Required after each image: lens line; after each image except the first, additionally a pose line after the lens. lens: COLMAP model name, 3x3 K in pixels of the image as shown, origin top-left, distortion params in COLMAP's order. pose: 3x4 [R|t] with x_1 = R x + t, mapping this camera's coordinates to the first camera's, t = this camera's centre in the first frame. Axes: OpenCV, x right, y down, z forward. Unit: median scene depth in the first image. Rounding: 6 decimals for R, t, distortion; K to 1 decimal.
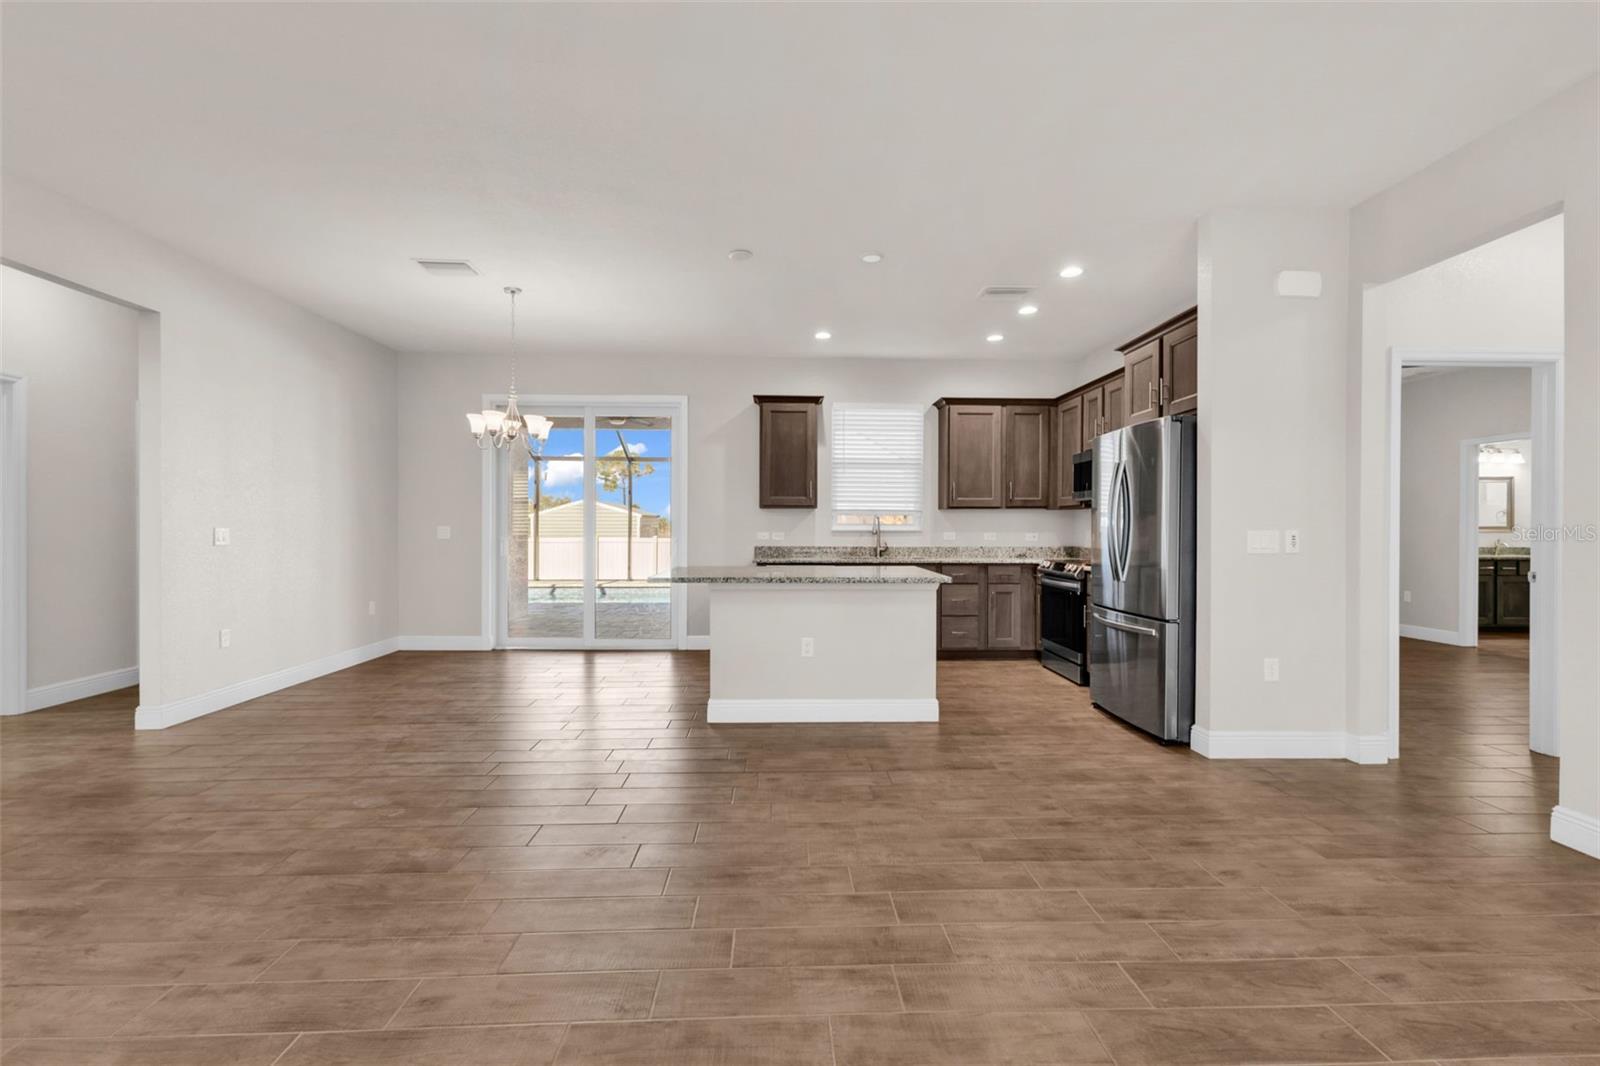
lens RADIAL K [[693.0, 0, 800.9], [0, 693.0, 528.1], [0, 0, 1]] dist [0.011213, -0.000249]
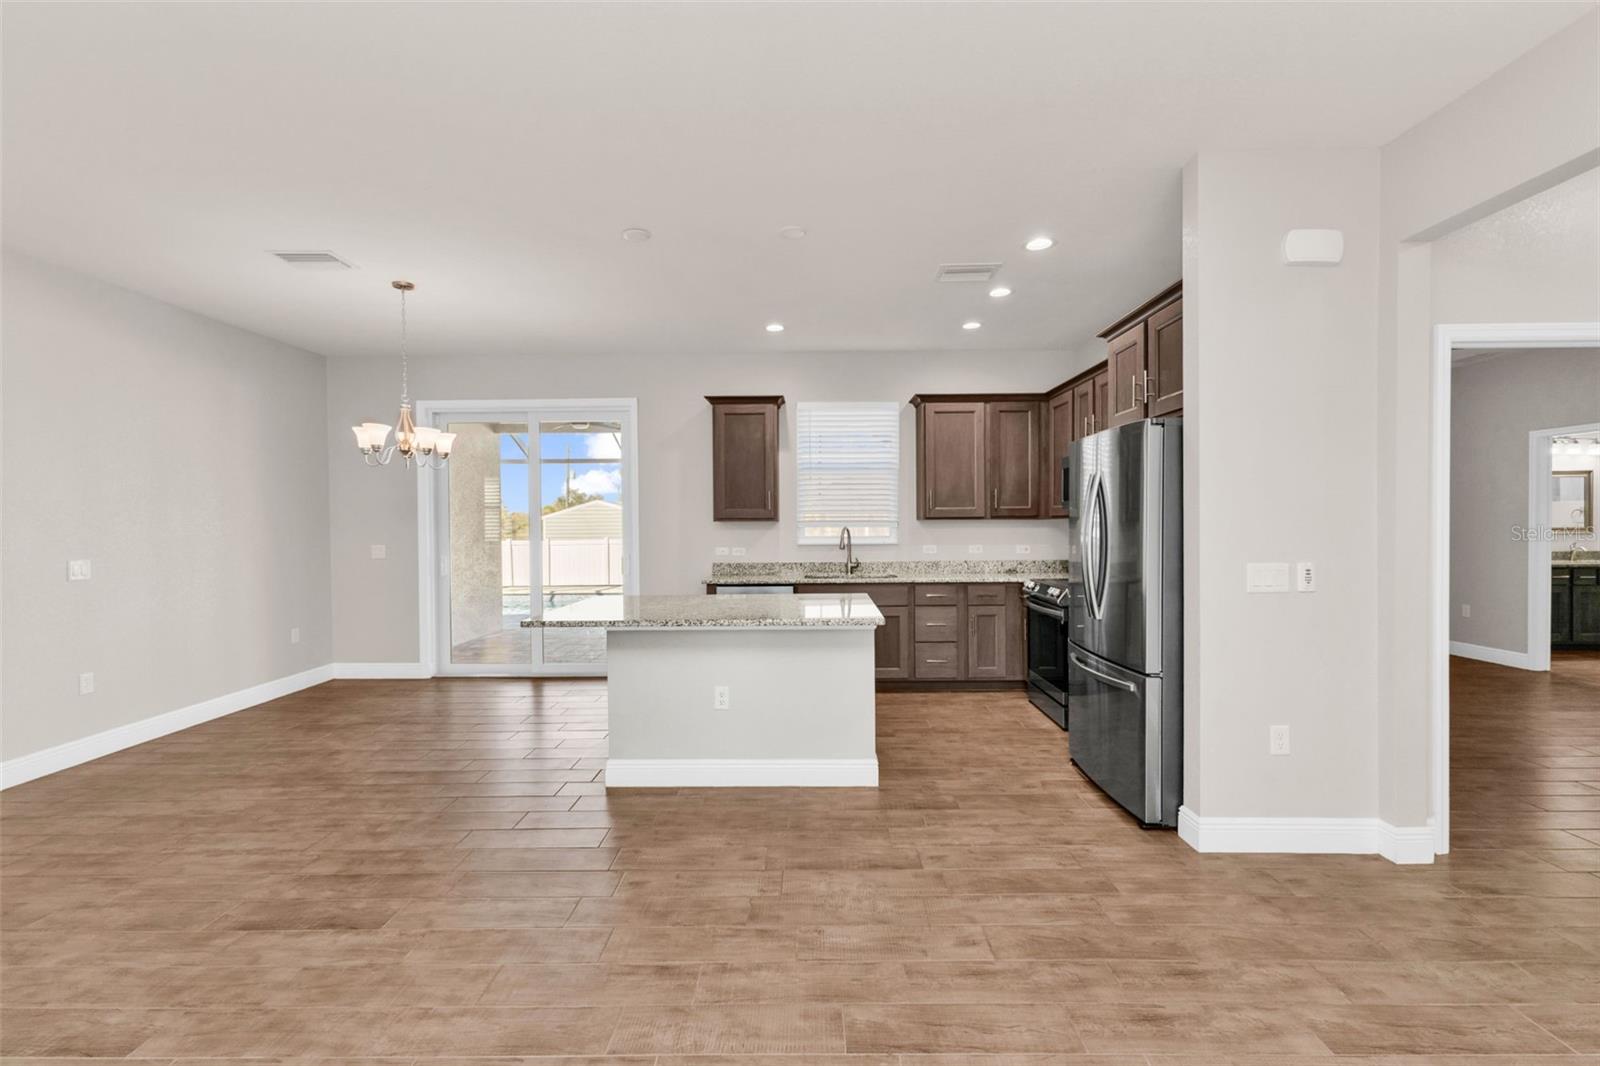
lens RADIAL K [[691.4, 0, 802.8], [0, 691.4, 528.8], [0, 0, 1]] dist [0.009478, -0.000715]
pose [[0.998759, -0.011591, -0.048436, 0.126469], [0.012126, 0.999868, 0.010768, -0.035512], [0.048305, -0.011342, 0.998768, 0.137171]]
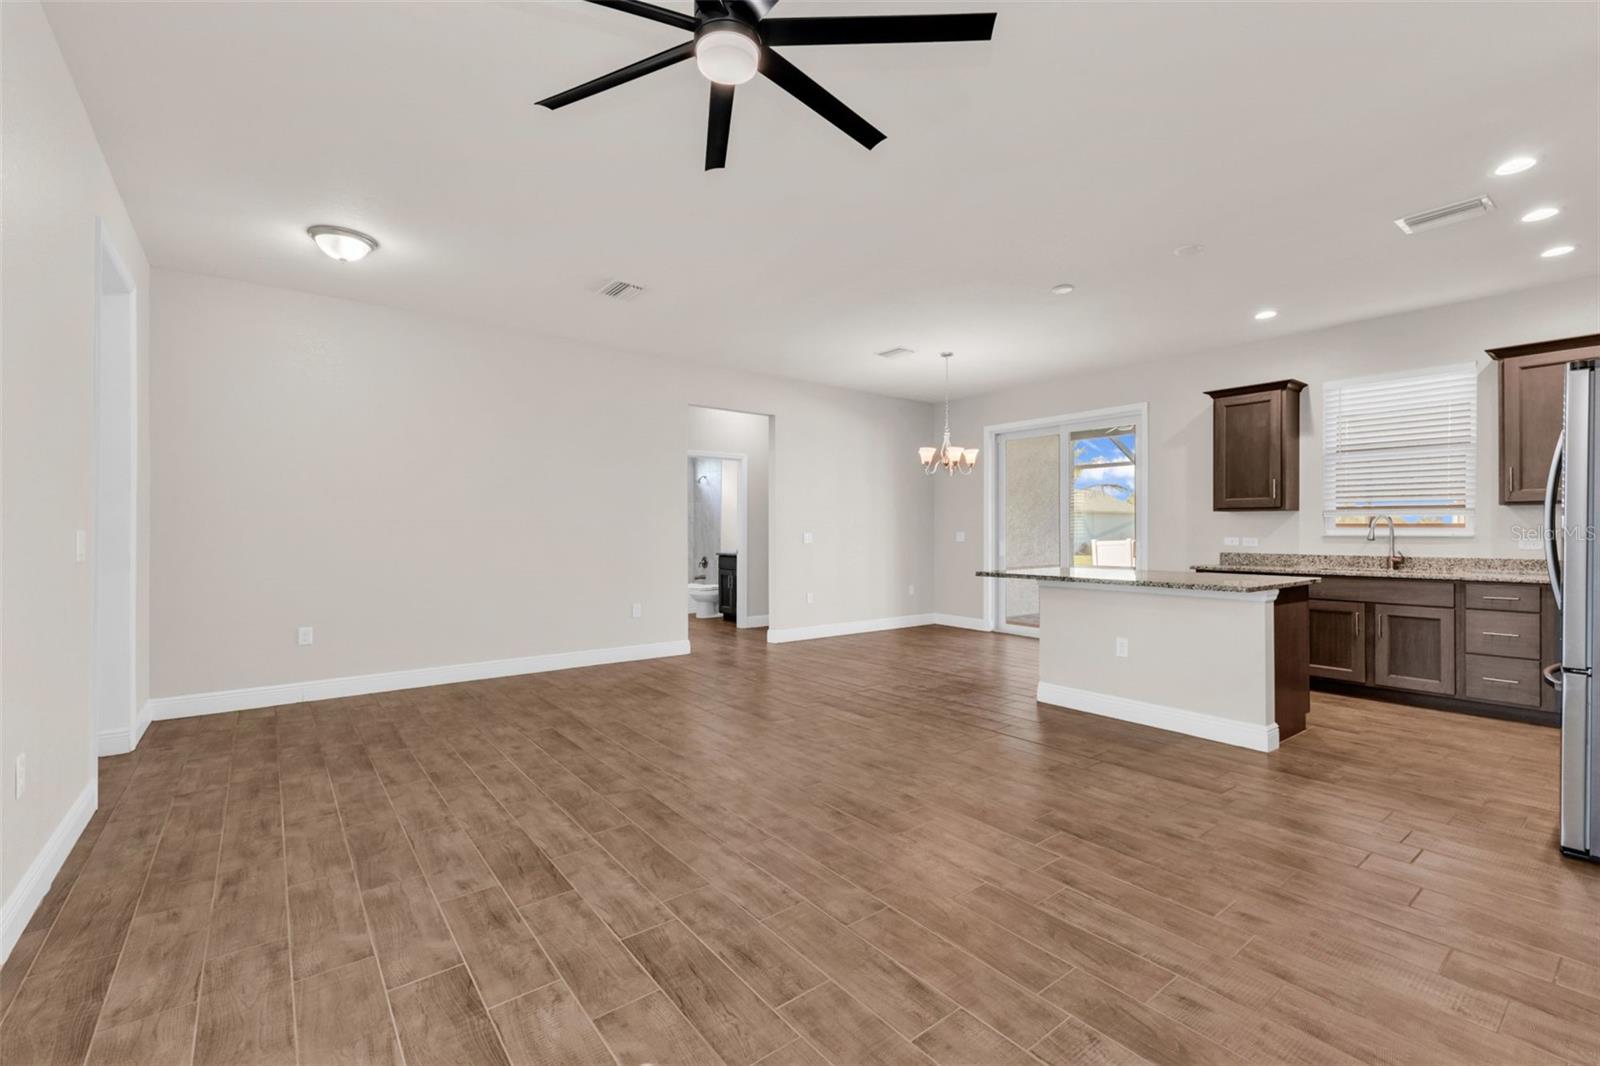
lens RADIAL K [[687.3, 0, 800.0], [0, 687.3, 533.0], [0, 0, 1]] dist [0.009749, -0.000024]
pose [[0.580622, -0.001601, -0.814171, 0.474968], [0.000497, 0.999999, -0.001613, 0.001558], [0.814173, 0.000532, 0.580622, 0.007671]]
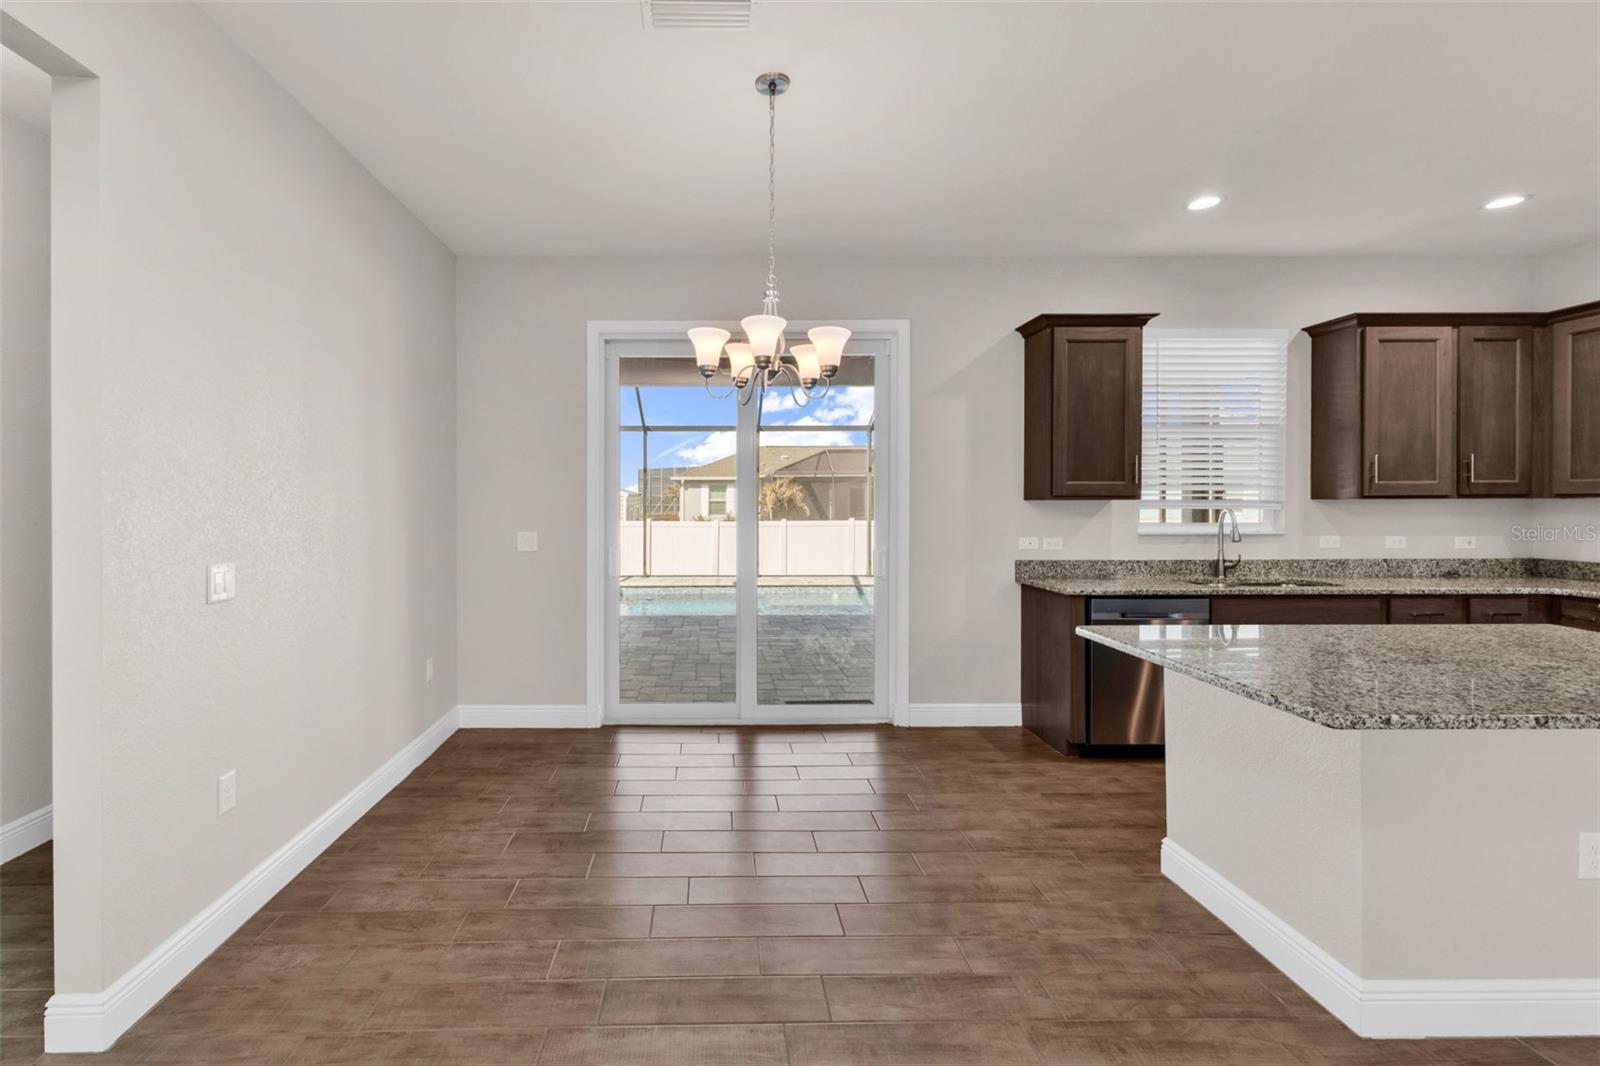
lens RADIAL K [[725.9, 0, 716.1], [0, 725.9, 503.4], [0, 0, 1]] dist [0.011597, -0.000594]
pose [[0.999768, -0.006254, -0.020616, -0.427202], [0.006296, 0.999978, 0.001989, -0.037009], [0.020603, -0.002119, 0.999785, 0.451625]]
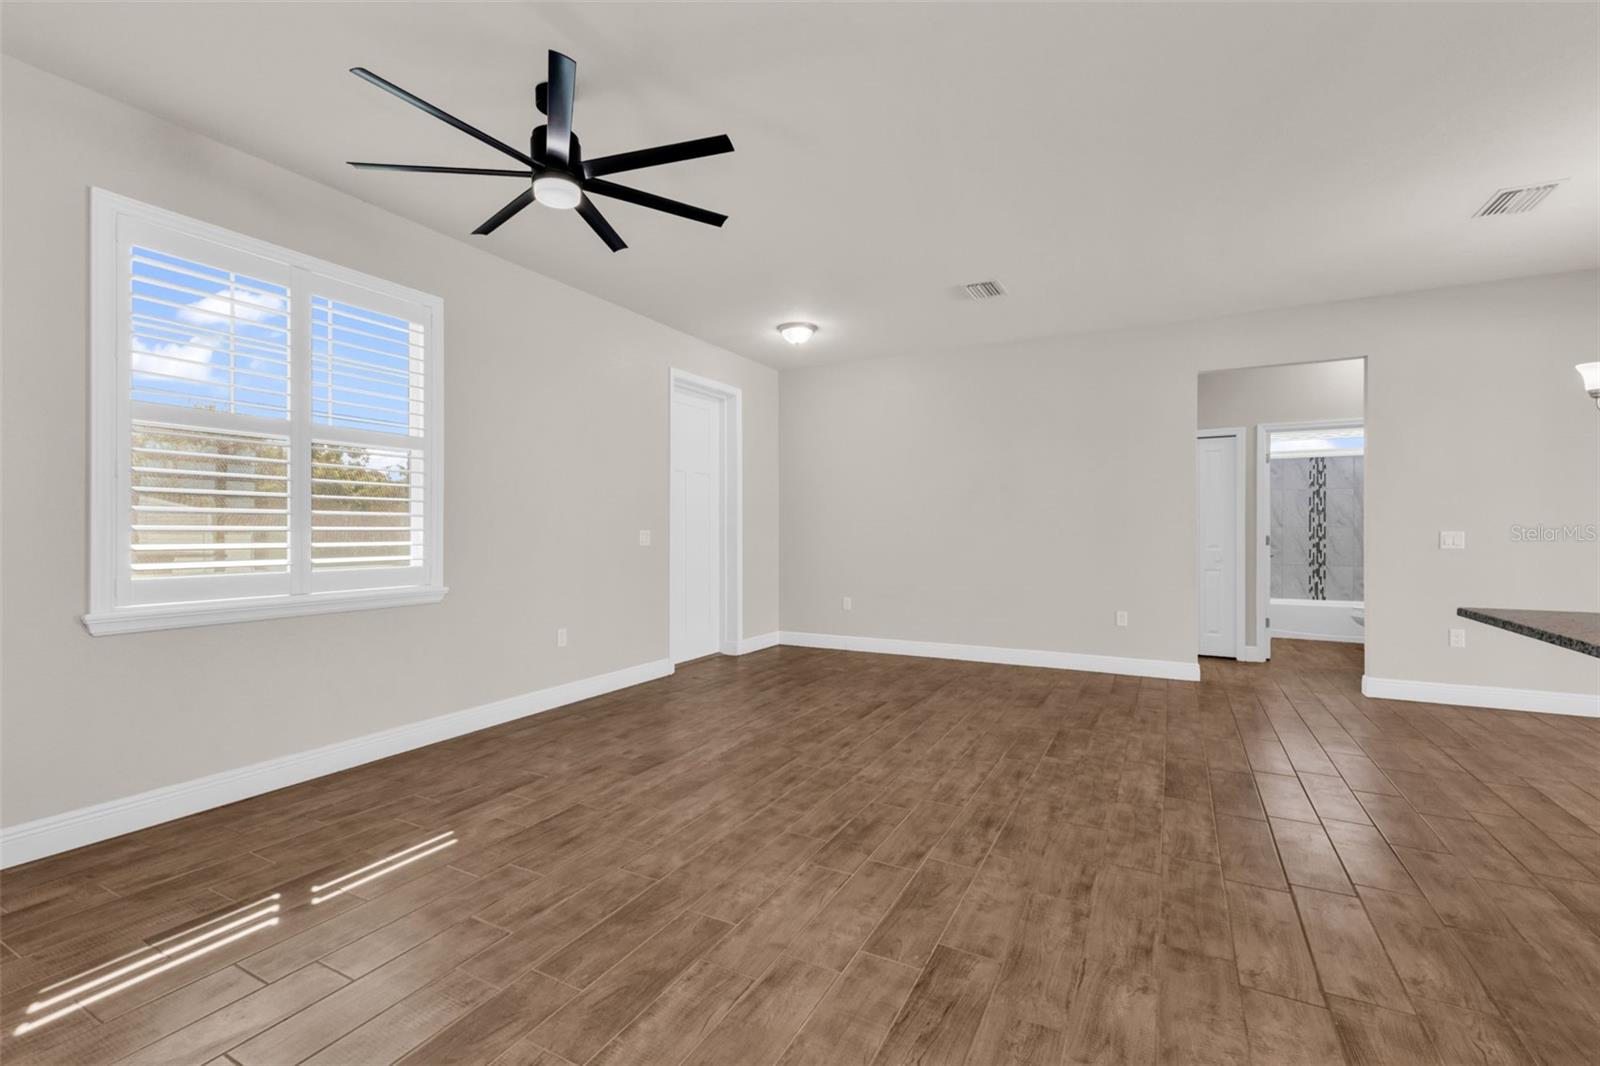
lens RADIAL K [[687.3, 0, 800.0], [0, 687.3, 533.0], [0, 0, 1]] dist [0.009749, -0.000024]
pose [[-0.508356, 0.000959, -0.861147, 0.503420], [-0.002216, 0.999995, 0.002422, 0.001432], [0.861144, 0.003139, -0.508351, 0.616681]]
